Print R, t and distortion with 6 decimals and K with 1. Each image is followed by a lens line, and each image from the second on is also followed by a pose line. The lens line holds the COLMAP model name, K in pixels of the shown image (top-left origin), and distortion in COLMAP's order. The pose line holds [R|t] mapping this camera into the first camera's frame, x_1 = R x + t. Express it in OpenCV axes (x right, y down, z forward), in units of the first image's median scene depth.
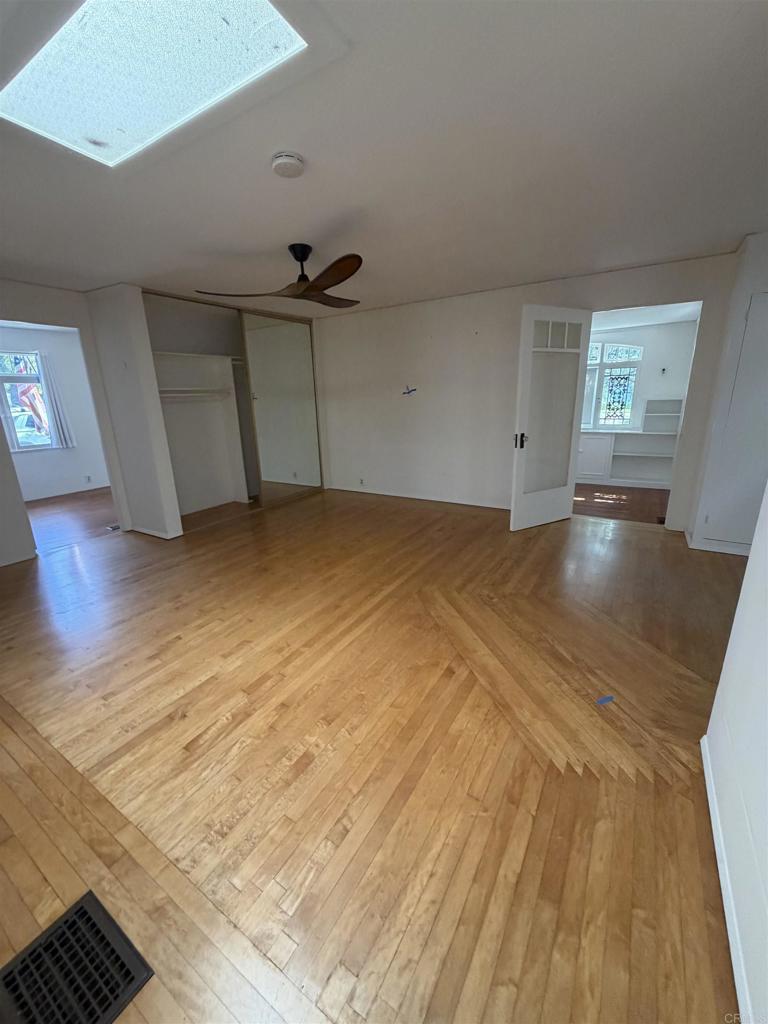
lens RADIAL K [[409.8, 0, 379.6], [0, 409.8, 512.7], [0, 0, 1]] dist [-0.001420, -0.000113]
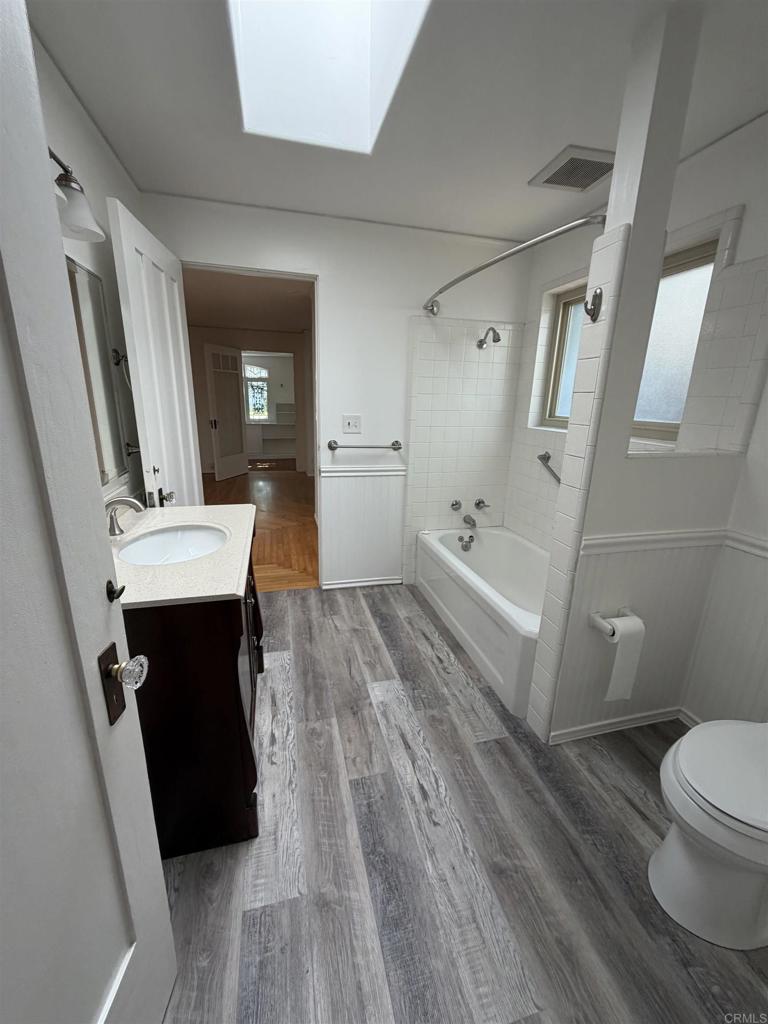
lens RADIAL K [[409.8, 0, 380.7], [0, 409.8, 509.6], [0, 0, 1]] dist [-0.001420, -0.000113]
pose [[0.689862, -0.155122, 0.707126, -0.406717], [0.170057, 0.984165, 0.049991, 0.193789], [-0.703684, 0.085765, 0.705318, -0.594712]]
